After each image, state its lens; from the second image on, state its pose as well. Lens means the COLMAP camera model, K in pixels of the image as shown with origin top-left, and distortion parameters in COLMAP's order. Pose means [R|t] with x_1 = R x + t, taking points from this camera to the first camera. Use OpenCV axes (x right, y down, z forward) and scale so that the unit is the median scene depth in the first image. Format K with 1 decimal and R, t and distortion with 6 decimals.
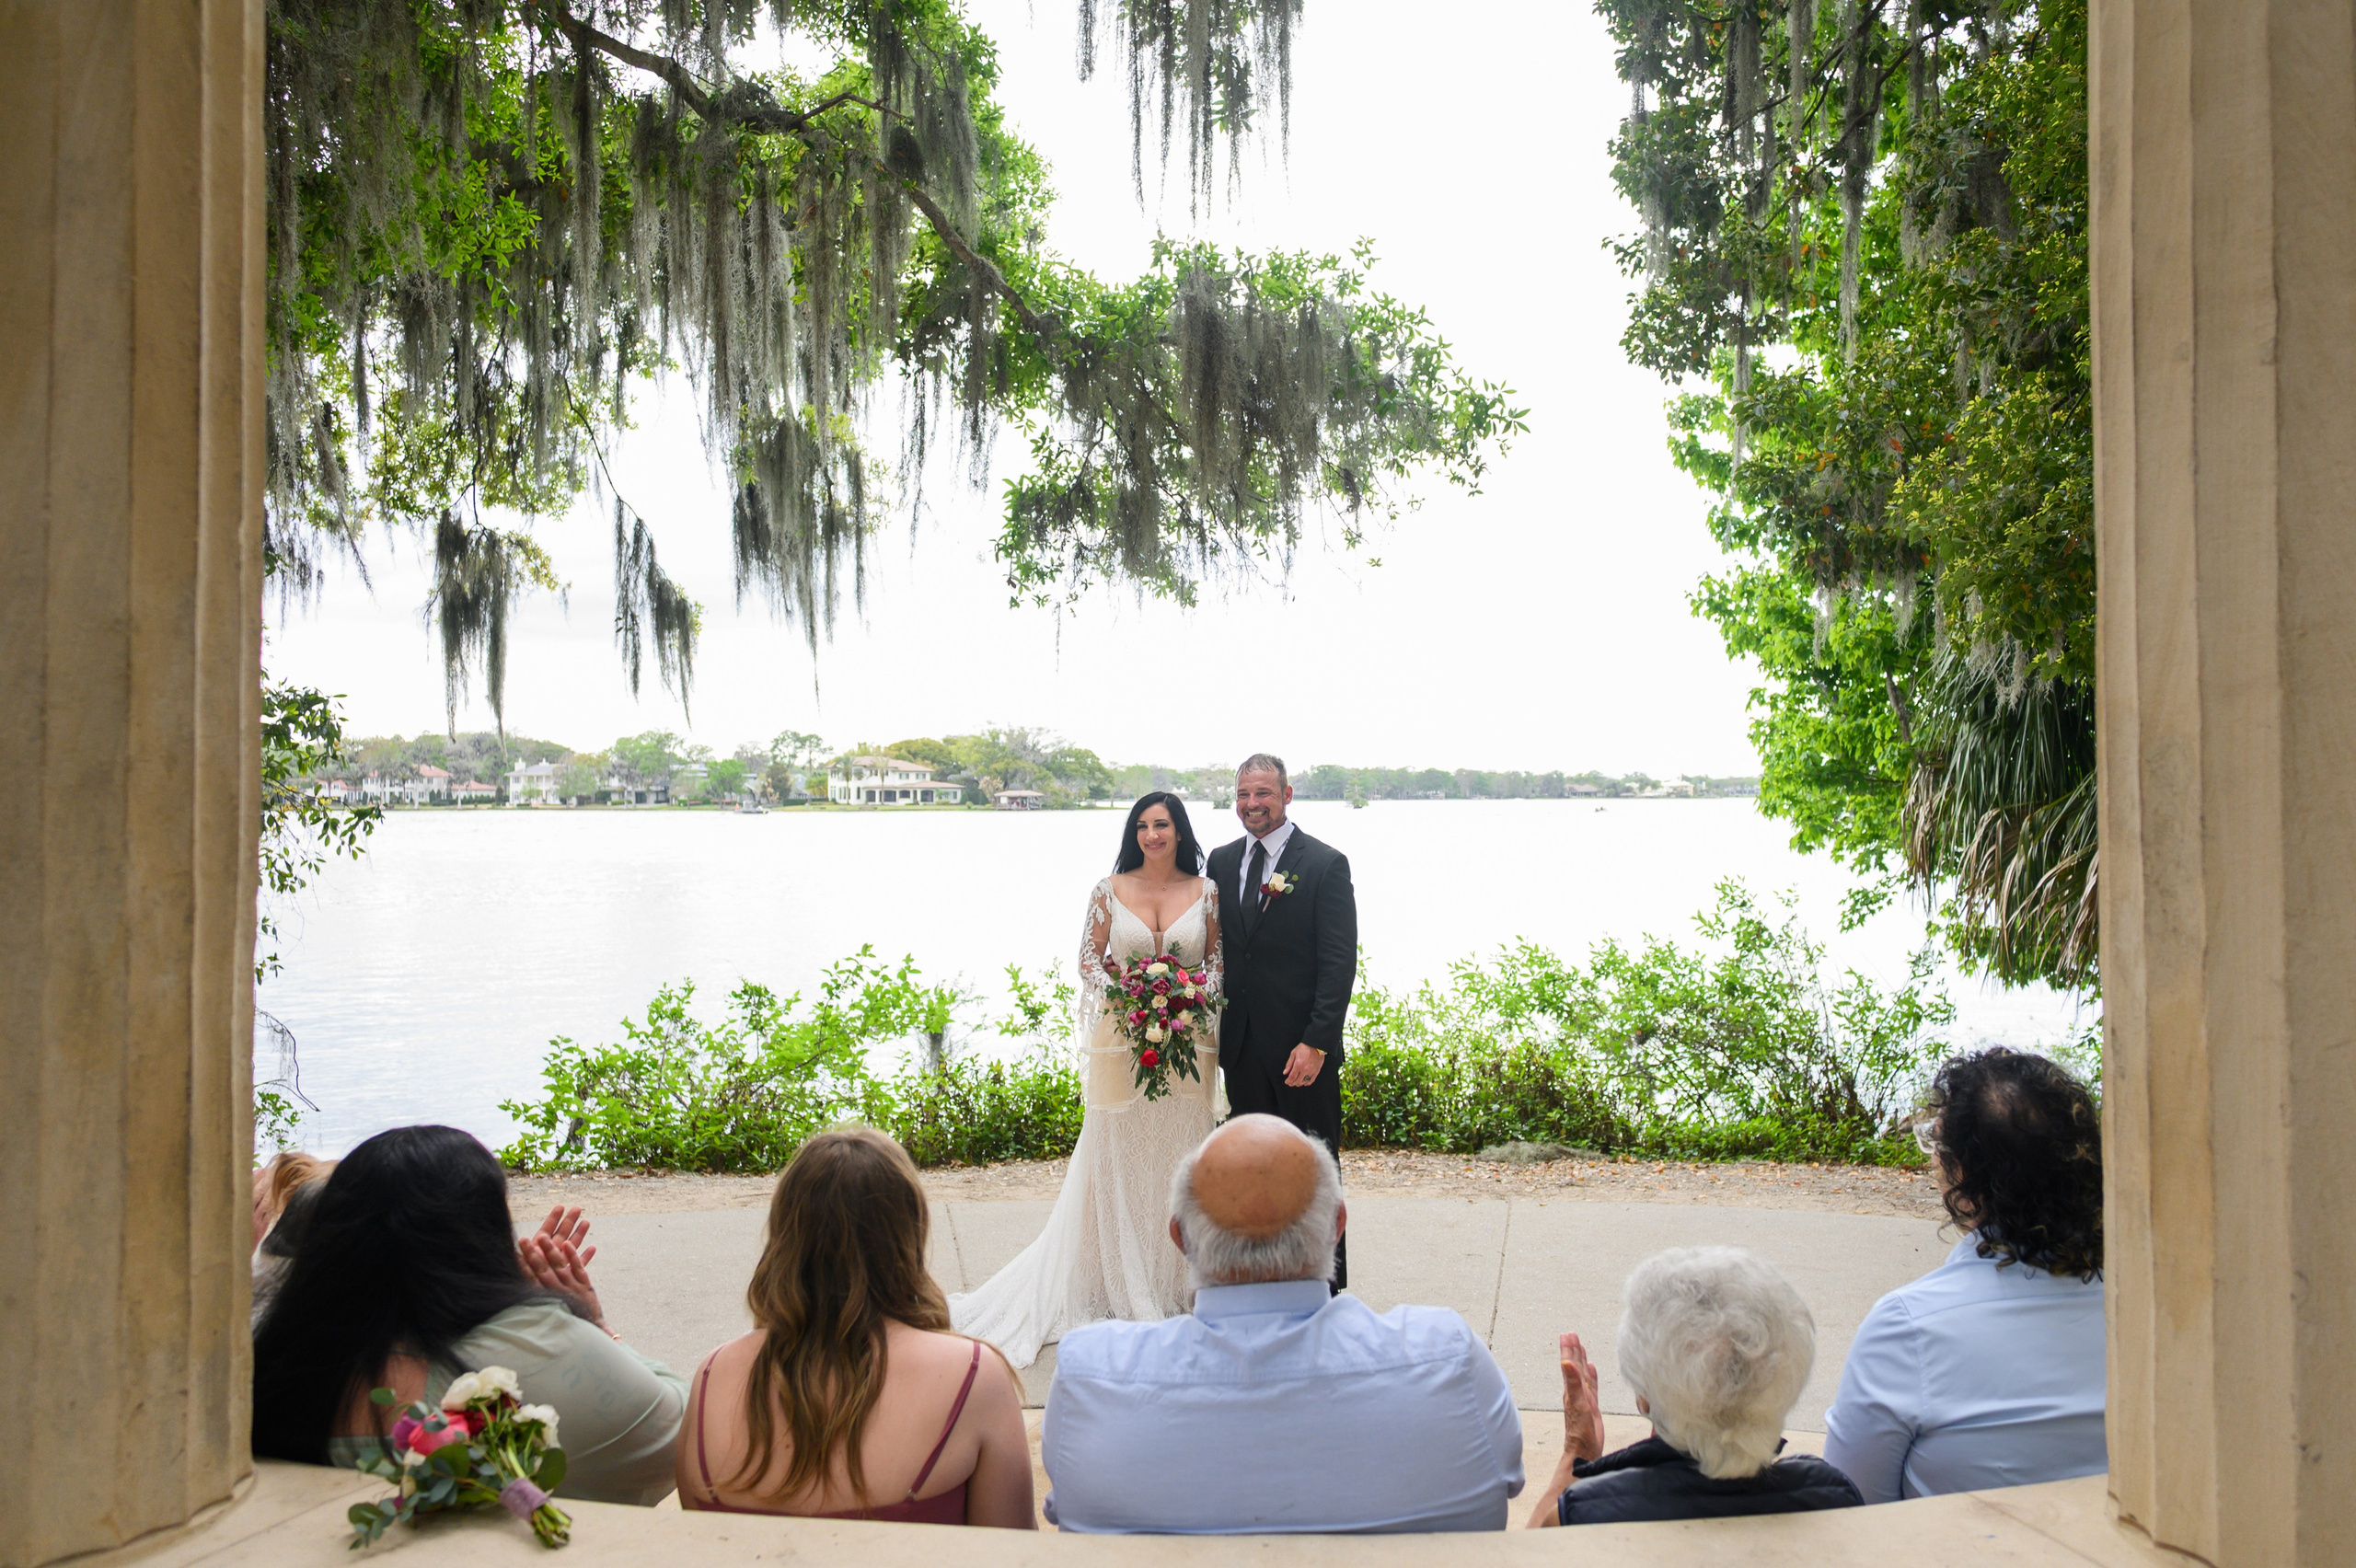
lens RADIAL K [[1866.0, 0, 1254.1], [0, 1866.0, 702.5], [0, 0, 1]] dist [-0.007848, 0.001952]
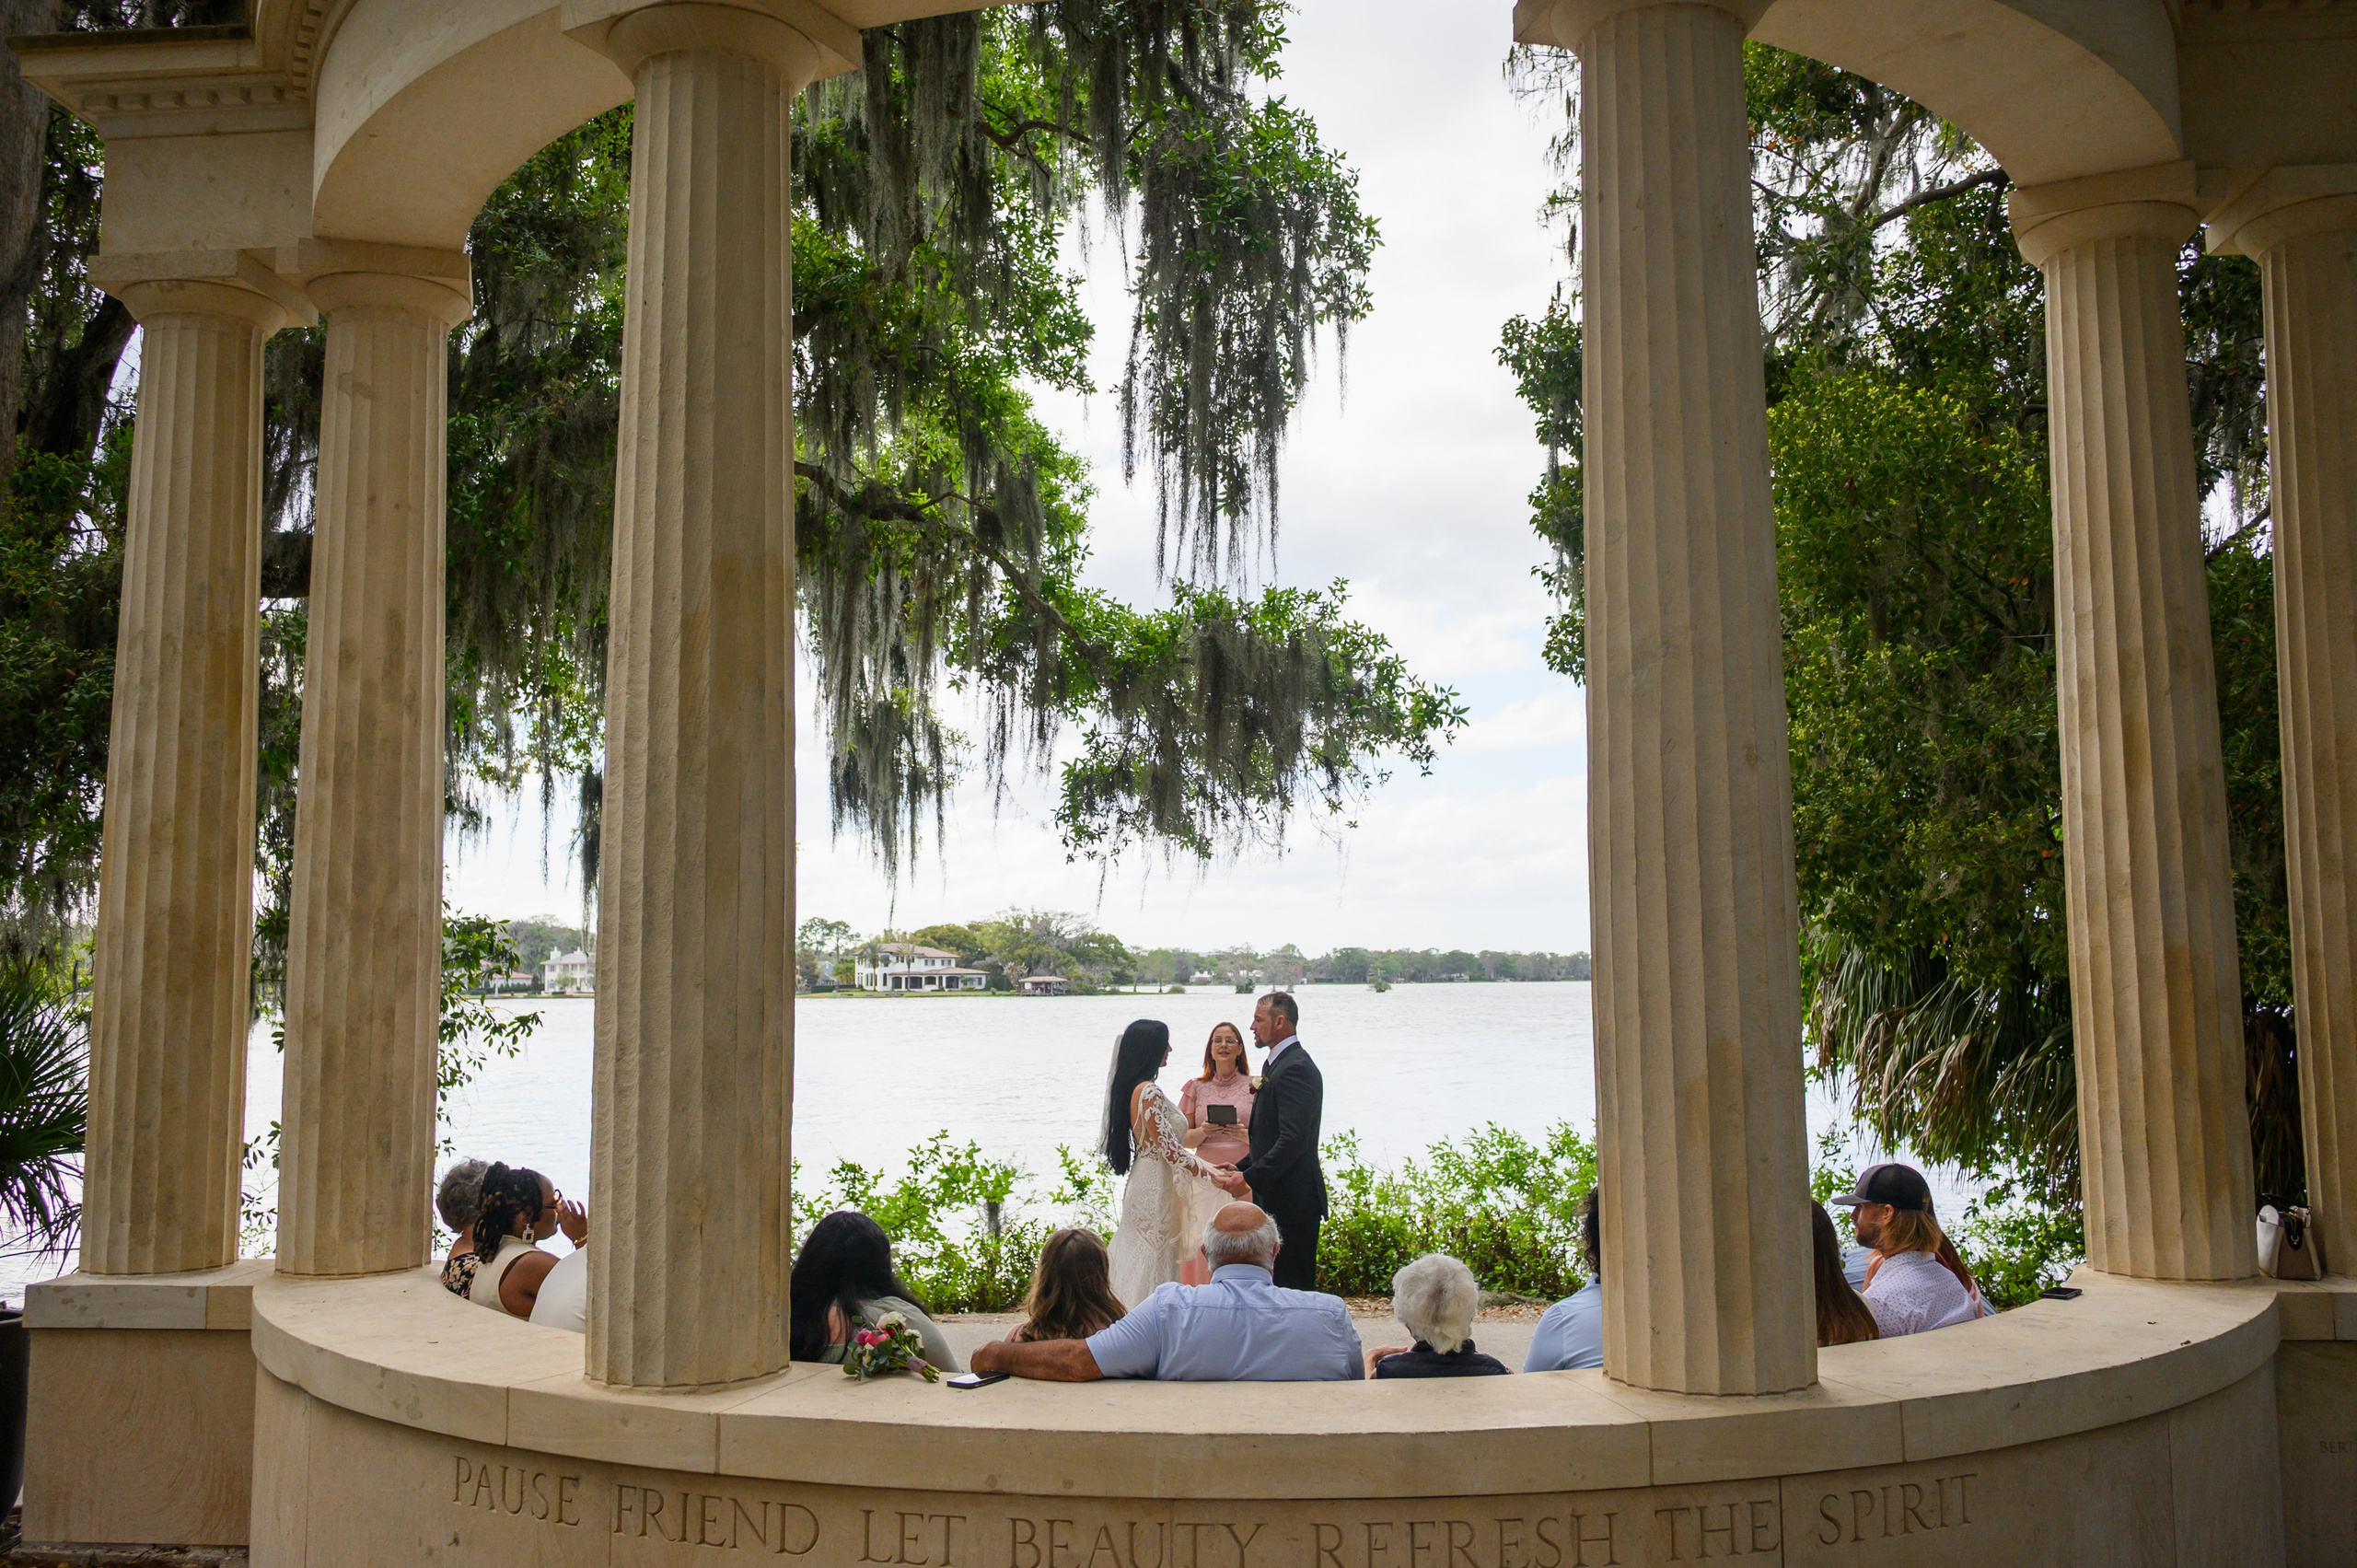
lens RADIAL K [[1973.9, 0, 1188.7], [0, 1973.9, 736.5], [0, 0, 1]] dist [0.001151, -0.005023]
pose [[0.998885, -0.010713, -0.045988, 0.012572], [0.007547, 0.997623, -0.068490, -0.033815], [0.046613, 0.068066, 0.996591, -0.275710]]
